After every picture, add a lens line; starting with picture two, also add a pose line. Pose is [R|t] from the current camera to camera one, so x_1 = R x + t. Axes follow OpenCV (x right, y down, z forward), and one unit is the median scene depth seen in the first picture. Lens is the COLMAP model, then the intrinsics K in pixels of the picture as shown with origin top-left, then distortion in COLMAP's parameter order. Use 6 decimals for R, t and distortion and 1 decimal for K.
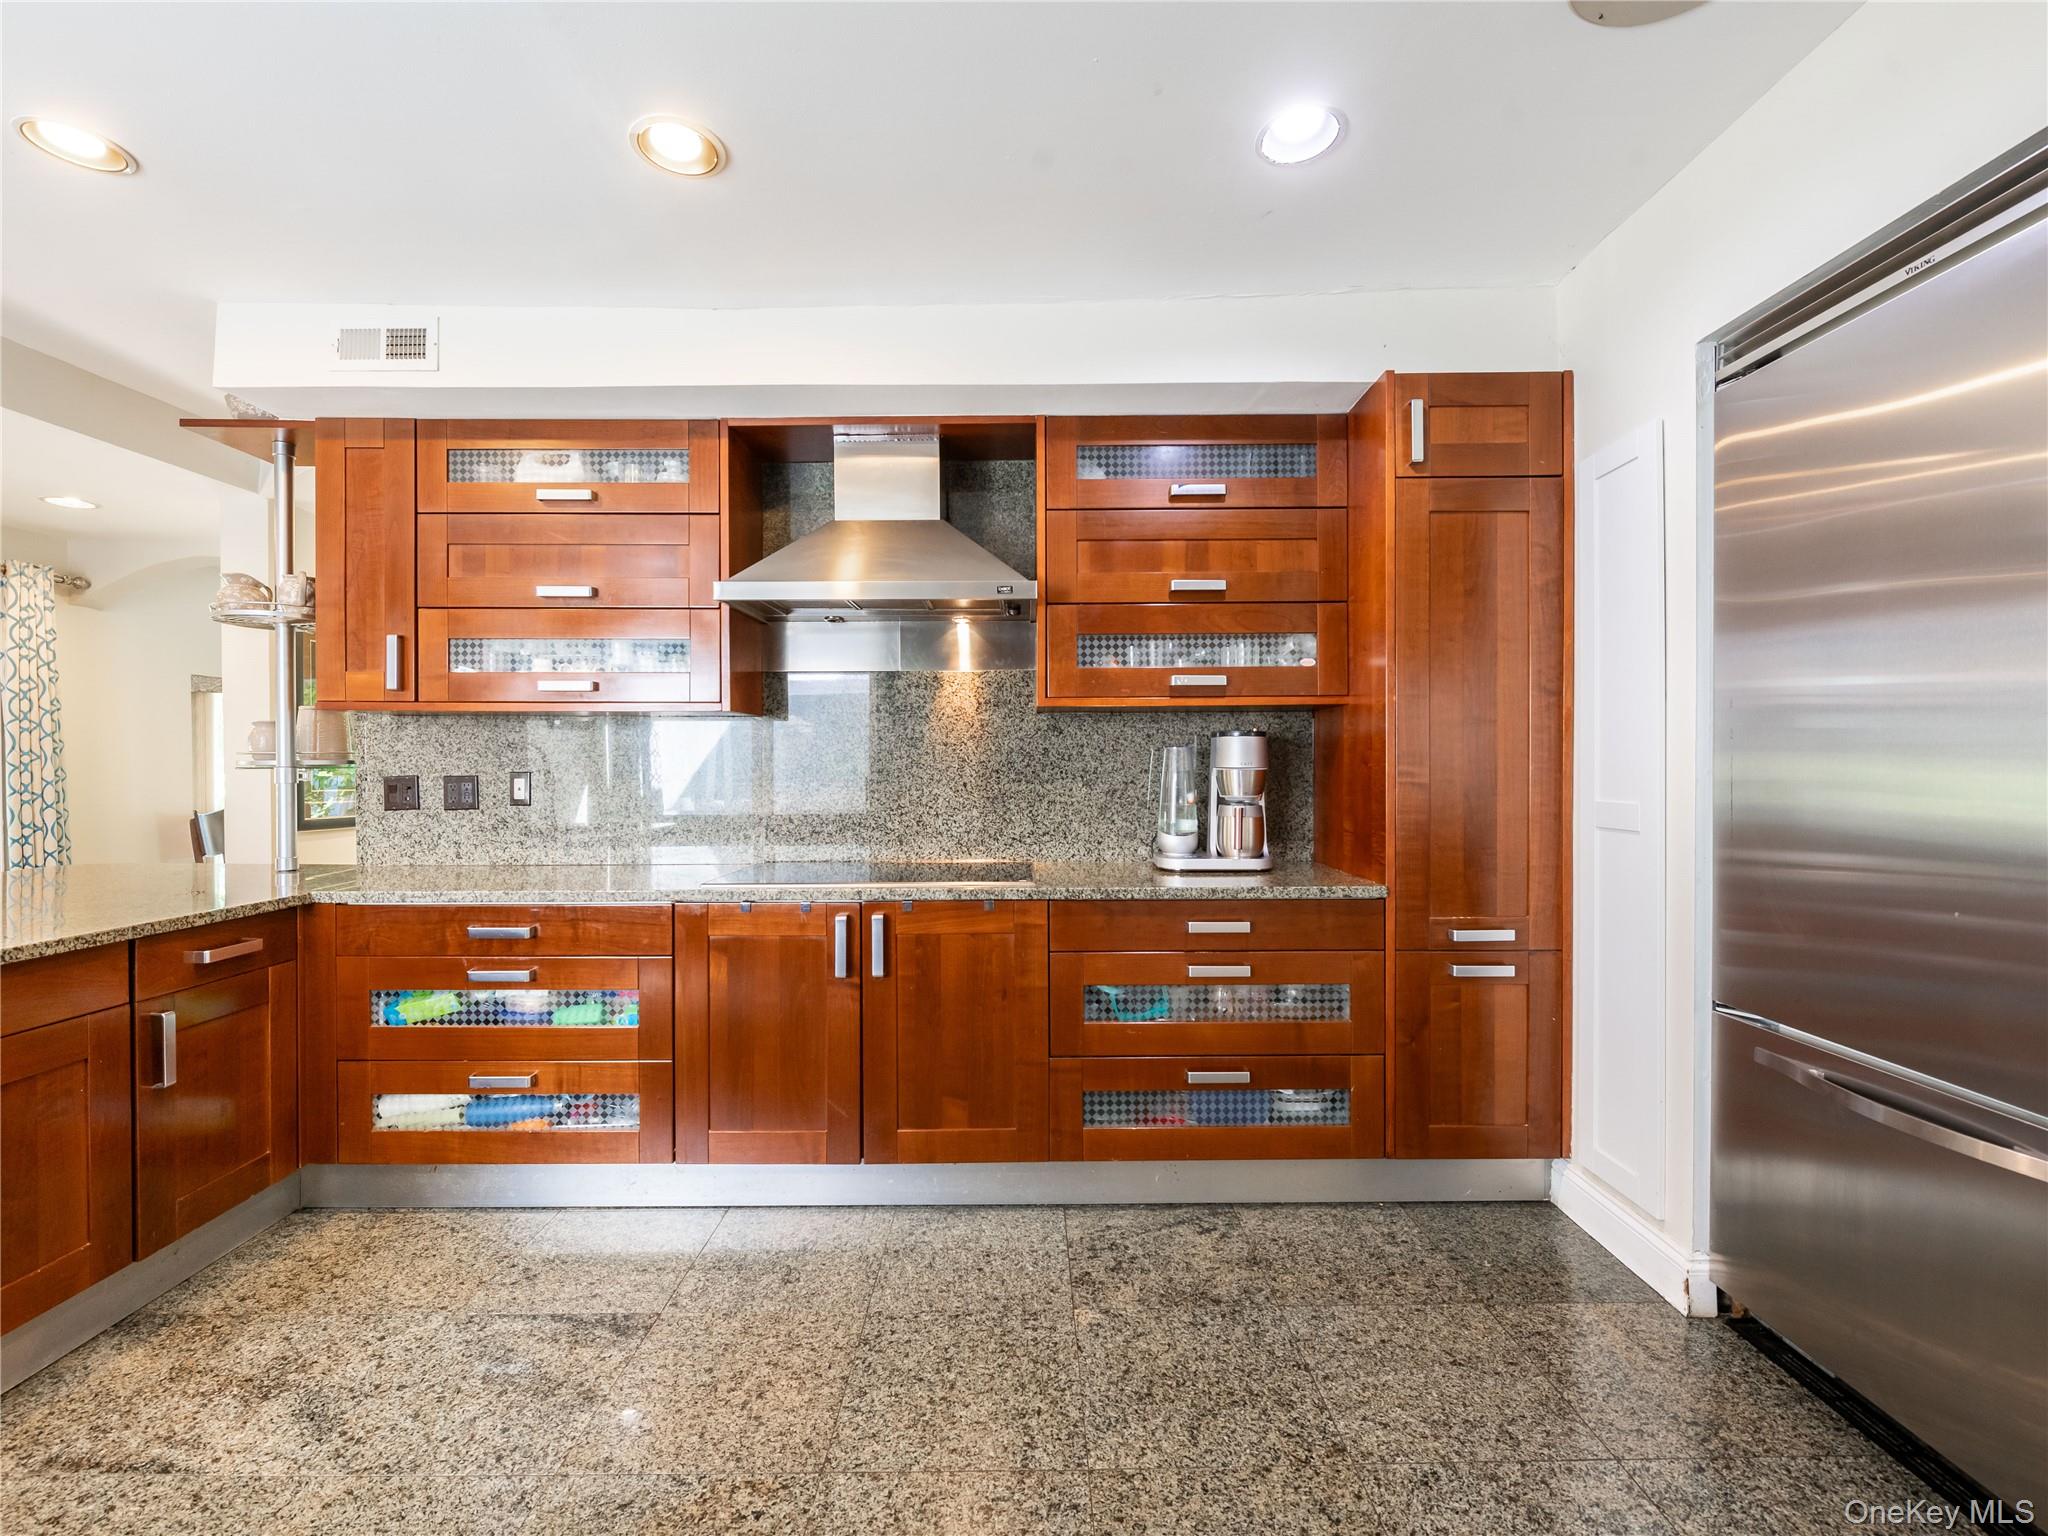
lens RADIAL K [[895.1, 0, 1010.1], [0, 895.1, 770.1], [0, 0, 1]] dist [0.005505, -0.001658]
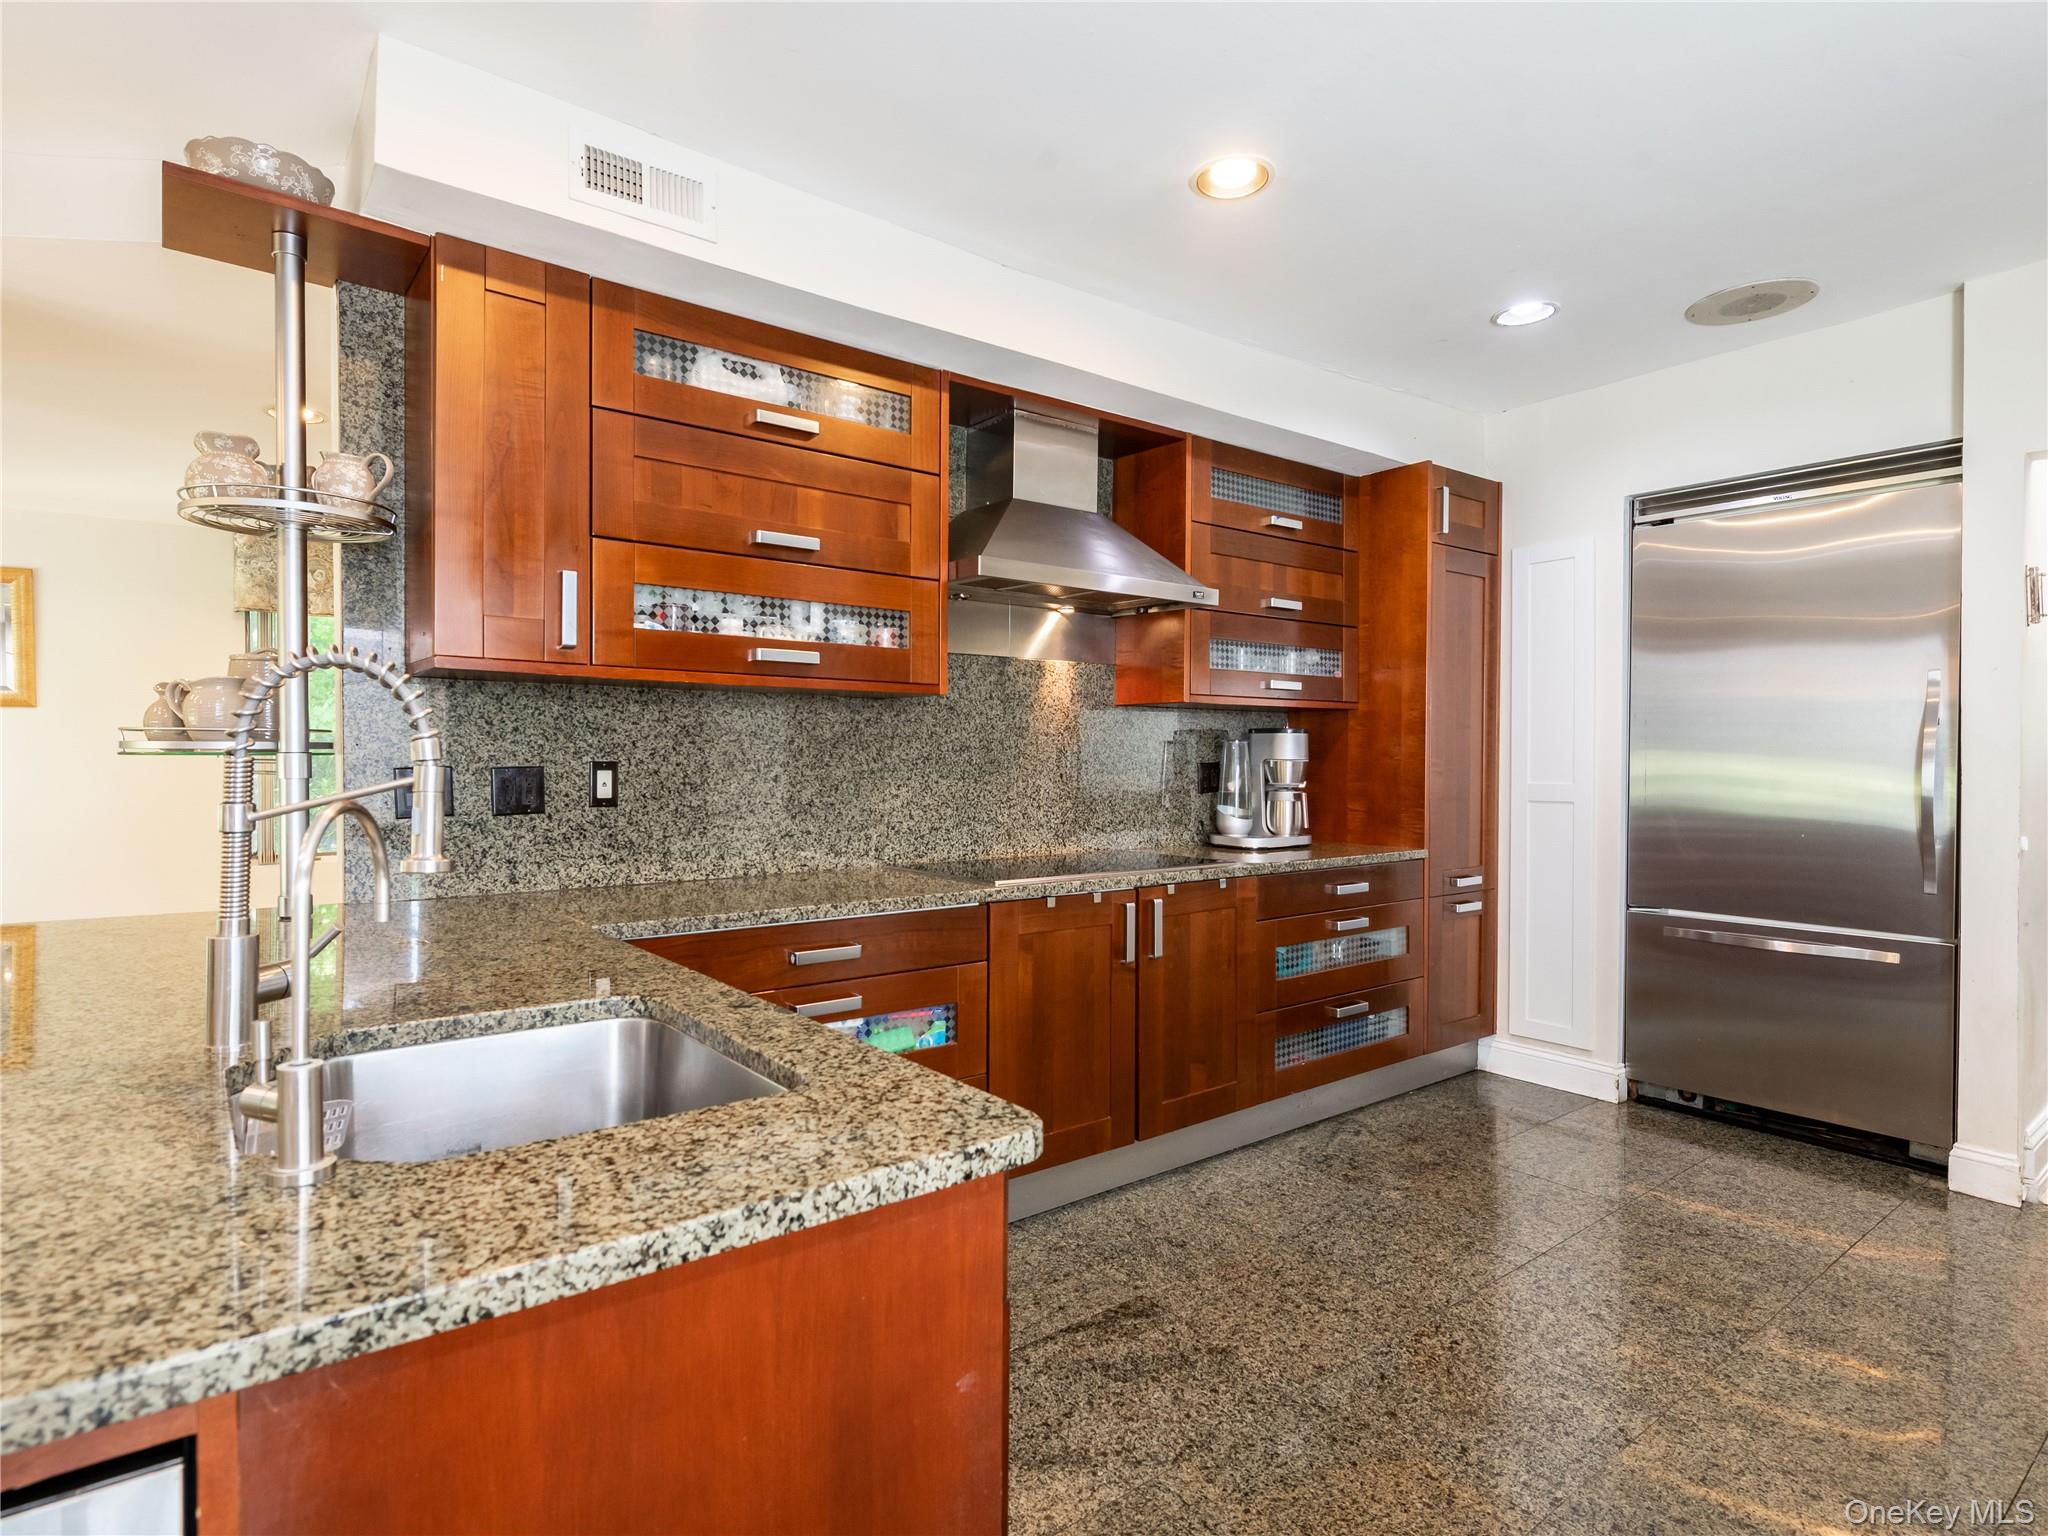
lens RADIAL K [[1085.4, 0, 1029.4], [0, 1085.4, 771.1], [0, 0, 1]] dist [0.014070, 0.001158]
pose [[0.788245, -0.002944, 0.615355, -1.009149], [-0.002350, 0.999967, 0.007794, 0.002610], [-0.615358, -0.007590, 0.788212, 0.090111]]
